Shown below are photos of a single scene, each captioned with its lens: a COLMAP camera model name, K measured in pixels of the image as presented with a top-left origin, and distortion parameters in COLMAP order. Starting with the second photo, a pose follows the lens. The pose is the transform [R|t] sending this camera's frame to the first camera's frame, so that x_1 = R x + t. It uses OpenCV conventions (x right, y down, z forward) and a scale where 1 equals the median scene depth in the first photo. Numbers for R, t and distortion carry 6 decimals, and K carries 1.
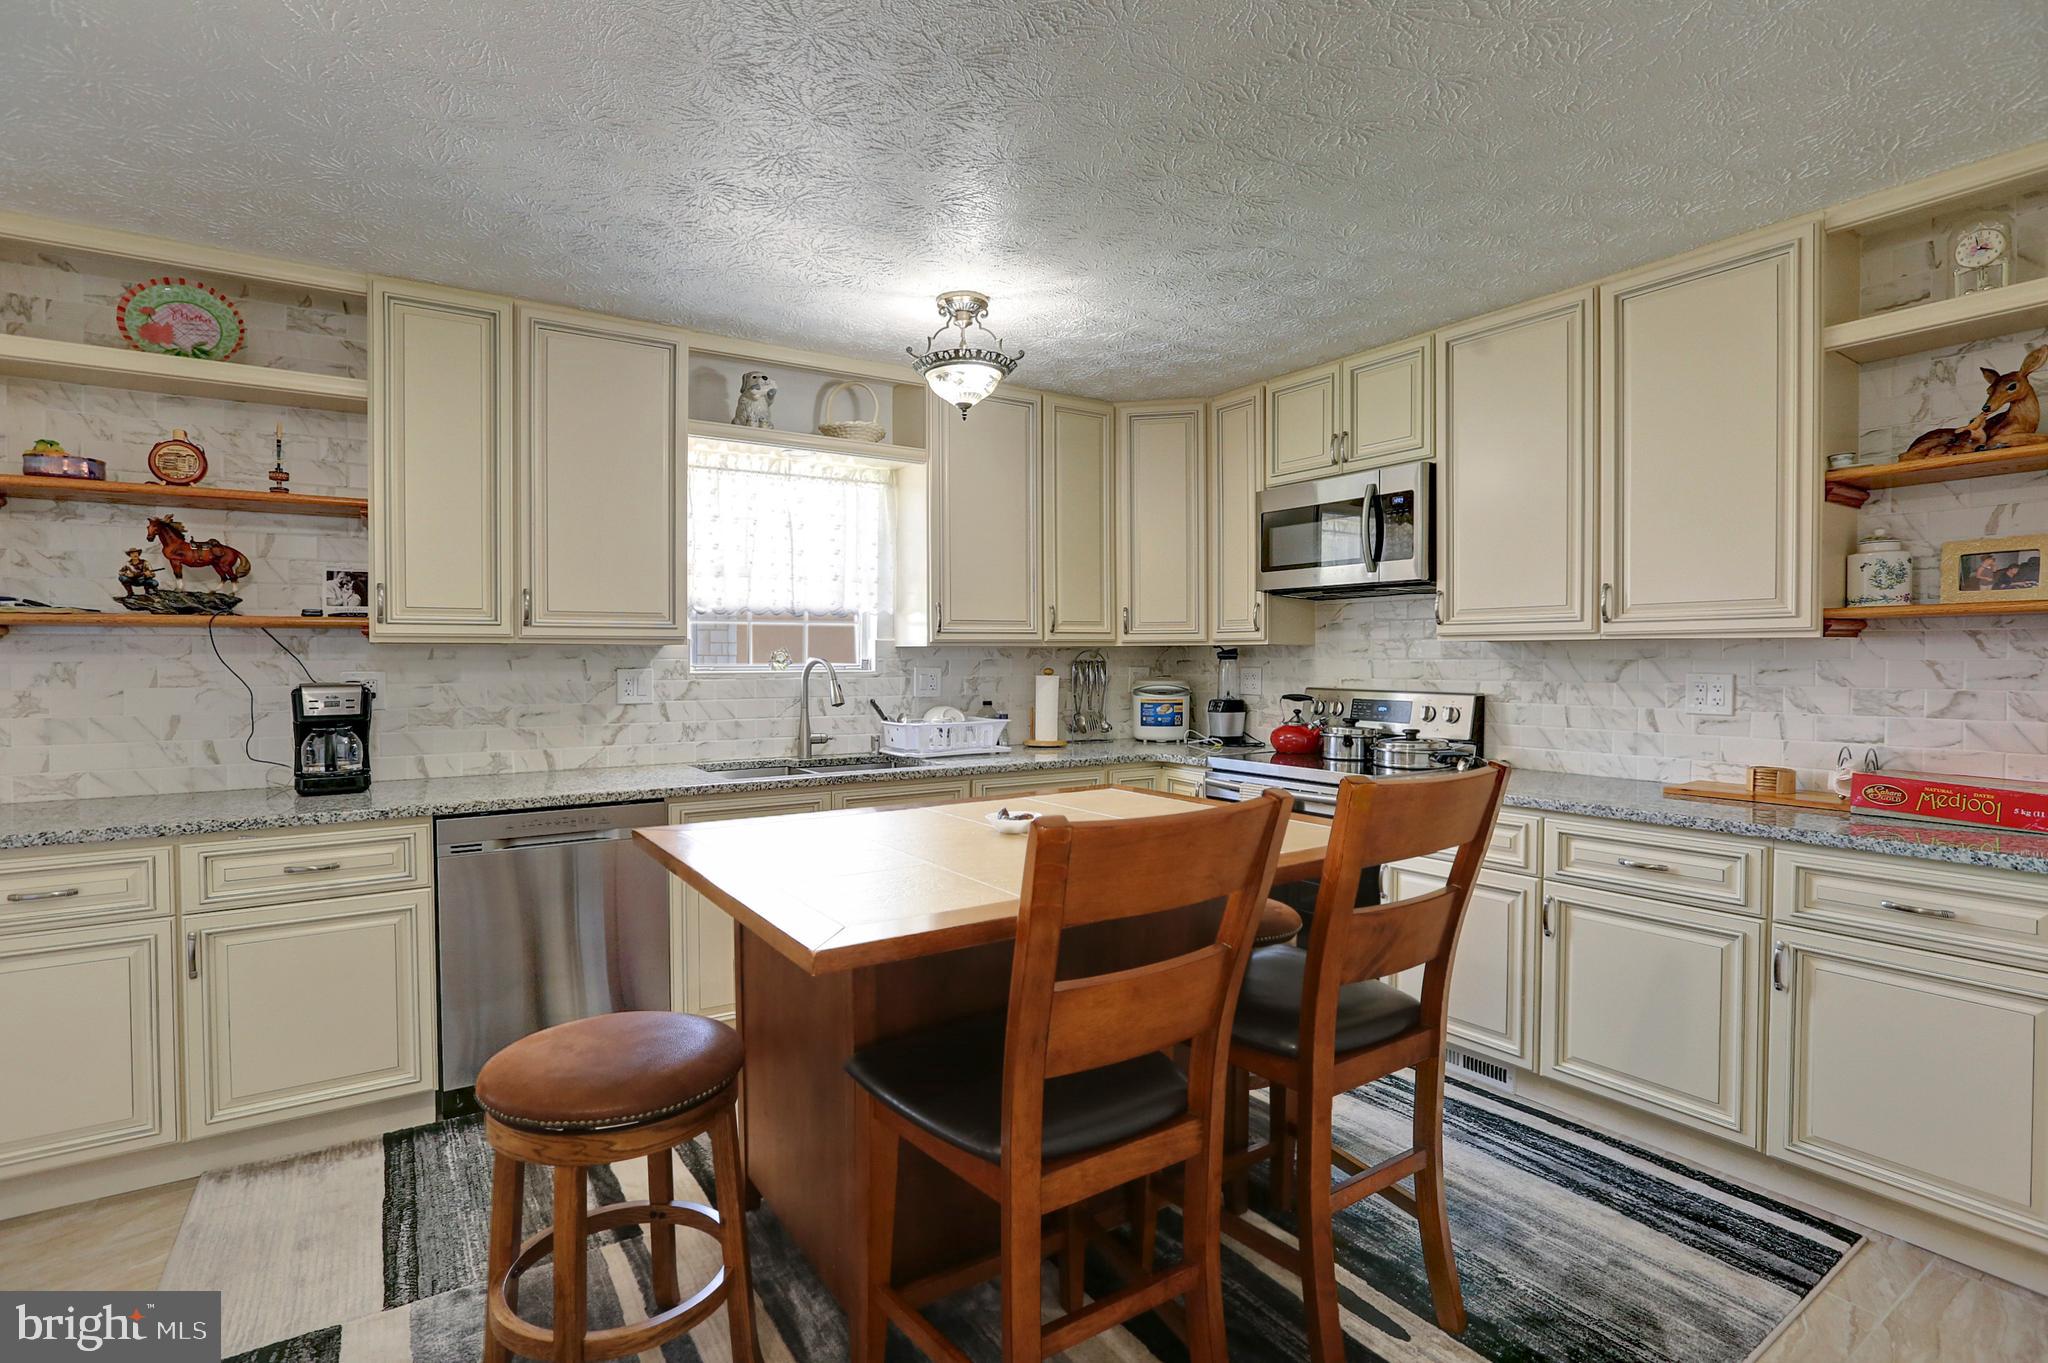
lens RADIAL K [[988.4, 0, 1035.5], [0, 988.4, 688.2], [0, 0, 1]] dist [-0.014124, 0.001899]
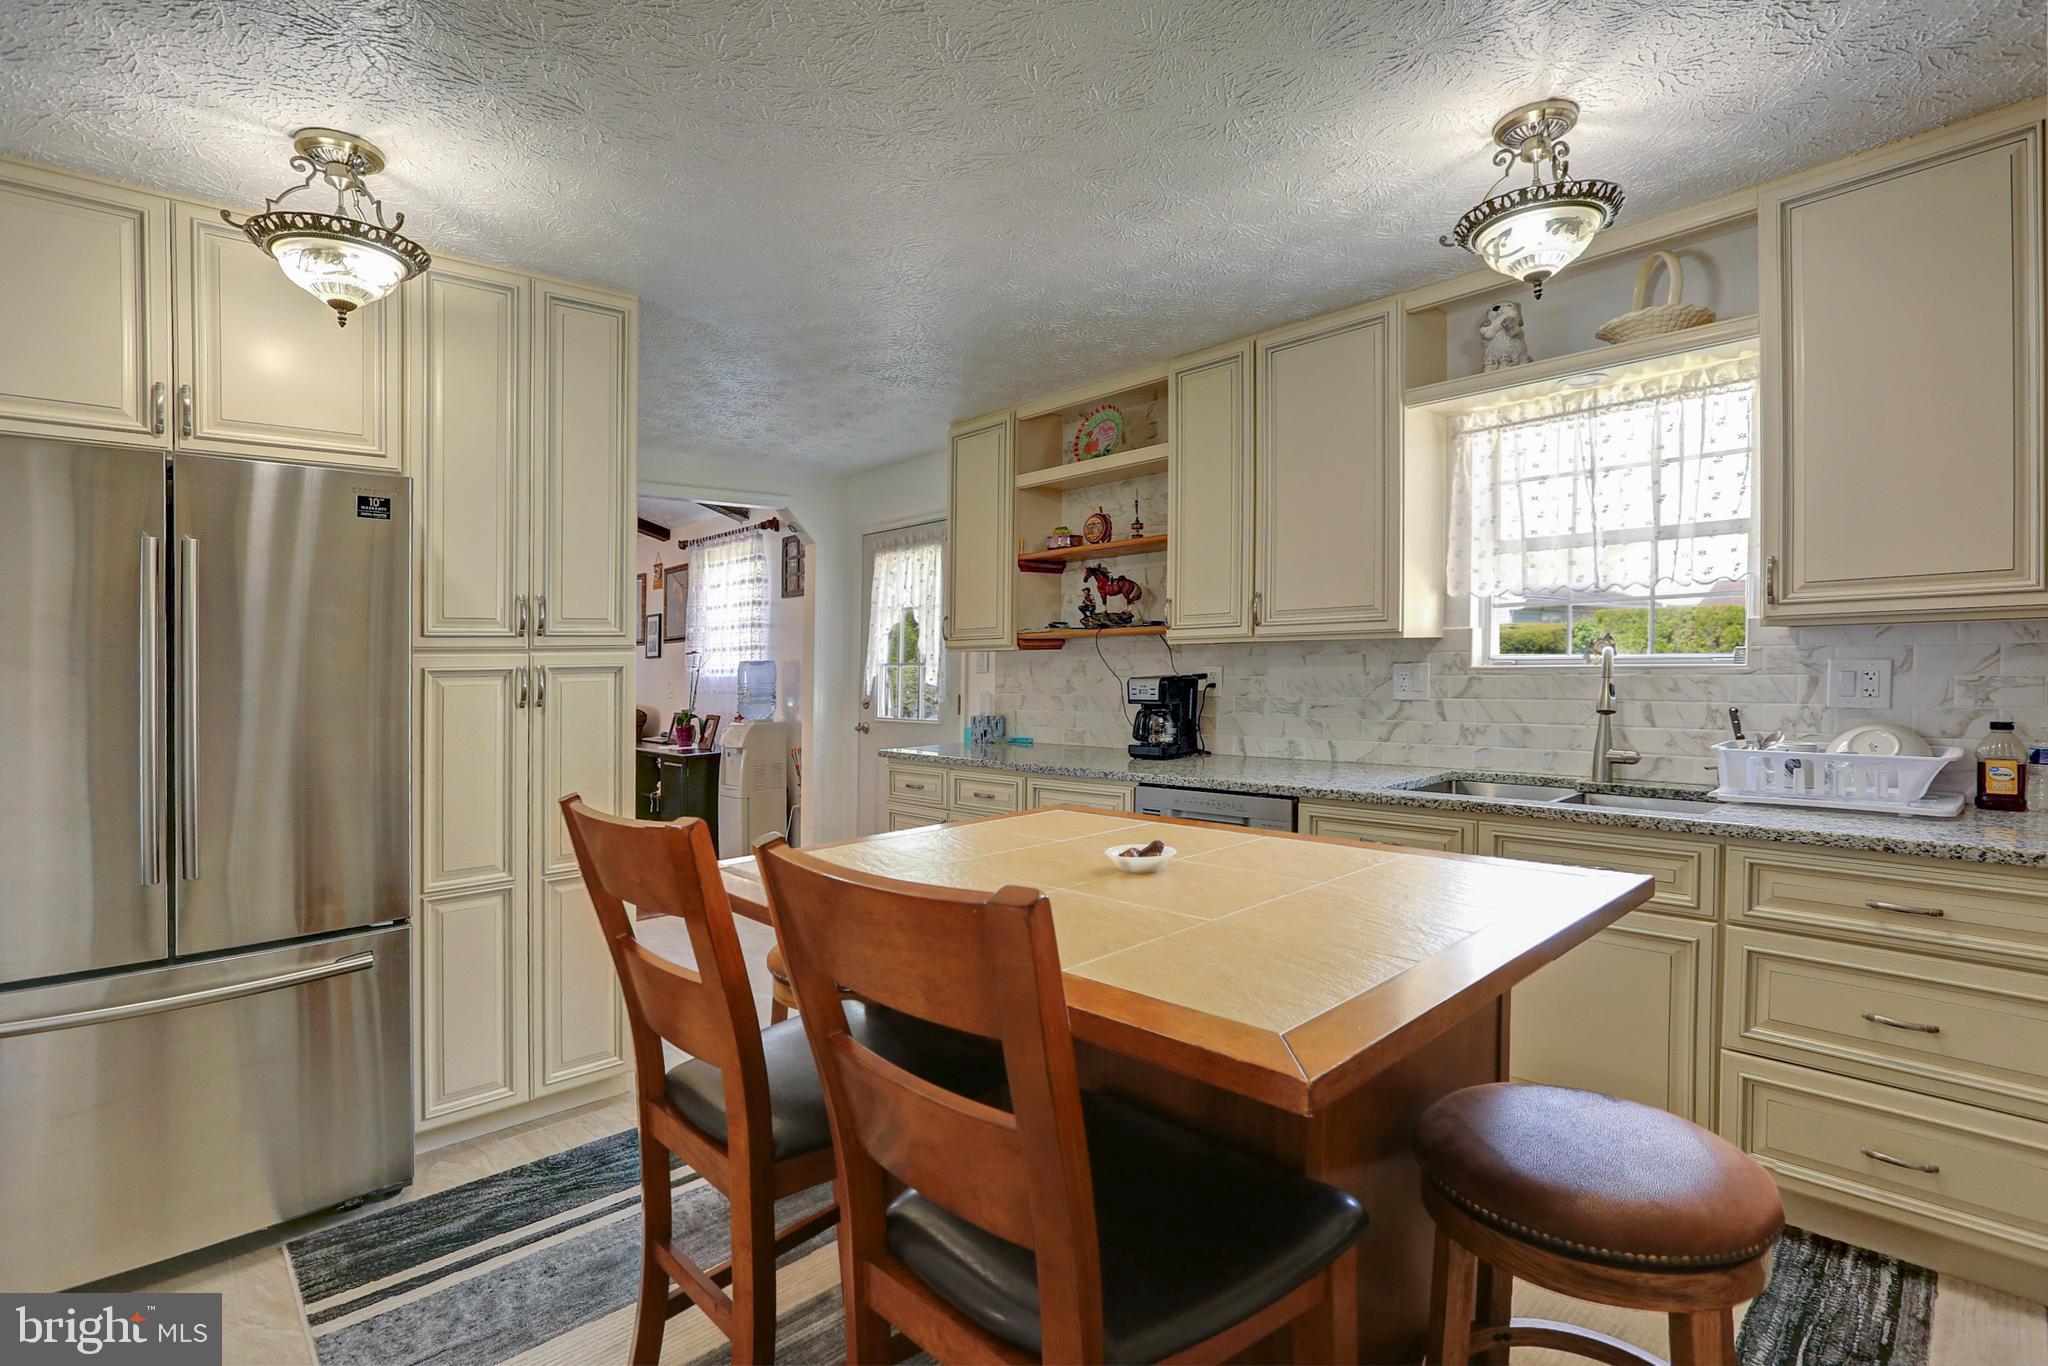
lens RADIAL K [[988.4, 0, 1025.5], [0, 988.4, 667.7], [0, 0, 1]] dist [-0.014124, 0.001899]
pose [[0.164067, 0.000689, -0.986449, 0.539389], [-0.016069, 0.999869, -0.001975, -0.008849], [0.986318, 0.016175, 0.164056, 0.561799]]
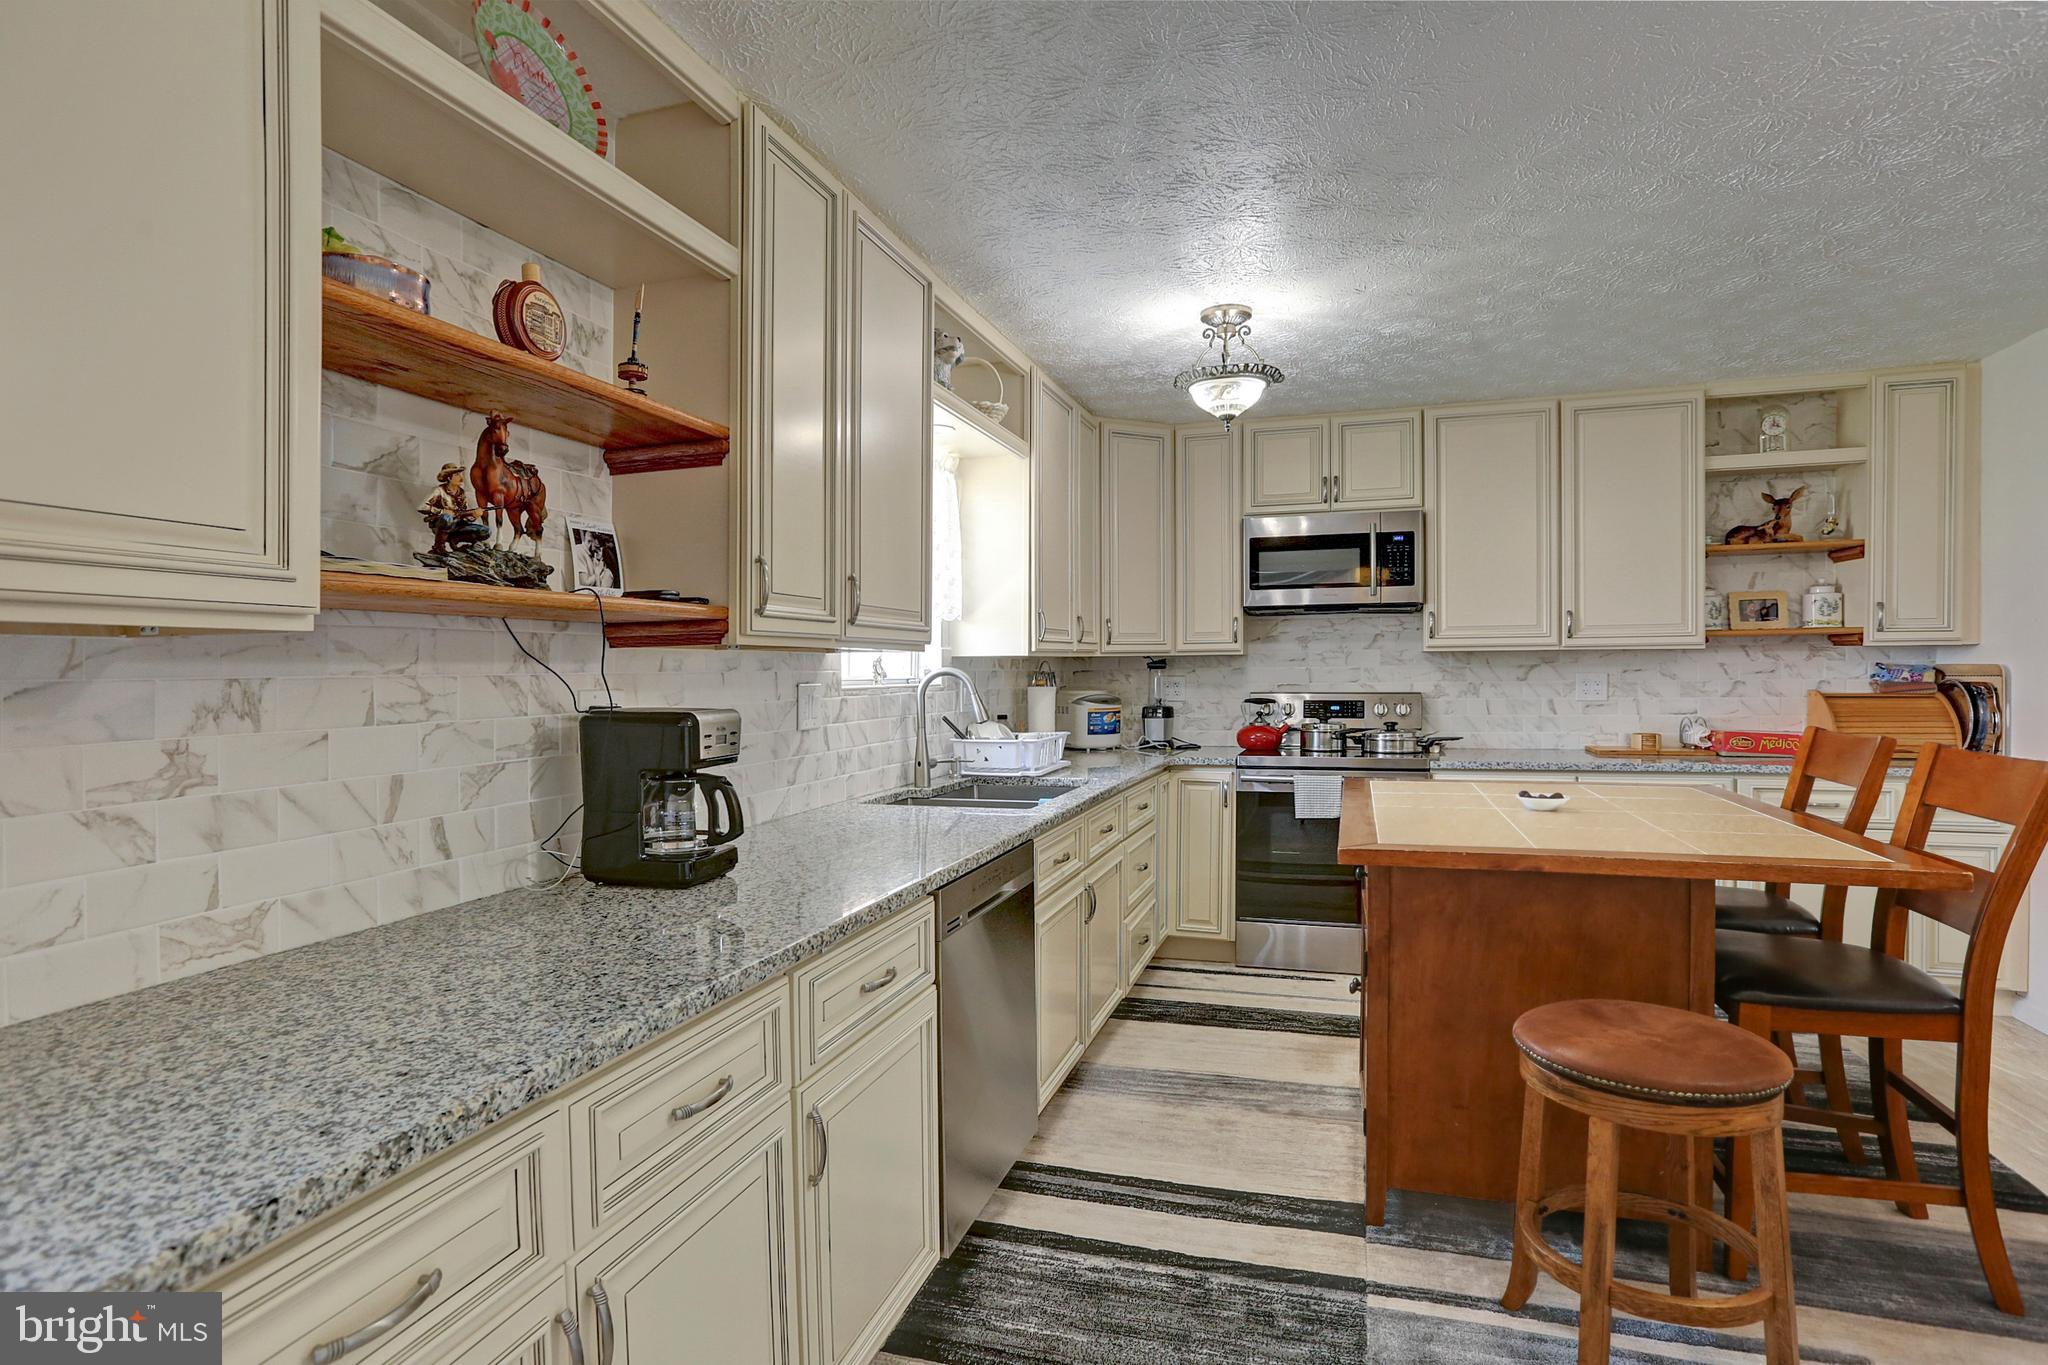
lens RADIAL K [[1027.9, 0, 1019.2], [0, 1027.9, 695.0], [0, 0, 1]] dist [-0.017378, 0.001440]
pose [[0.778773, -0.022426, 0.626905, -0.904483], [0.029547, 0.999563, -0.000948, -0.005779], [-0.626610, 0.019261, 0.779095, 0.323014]]
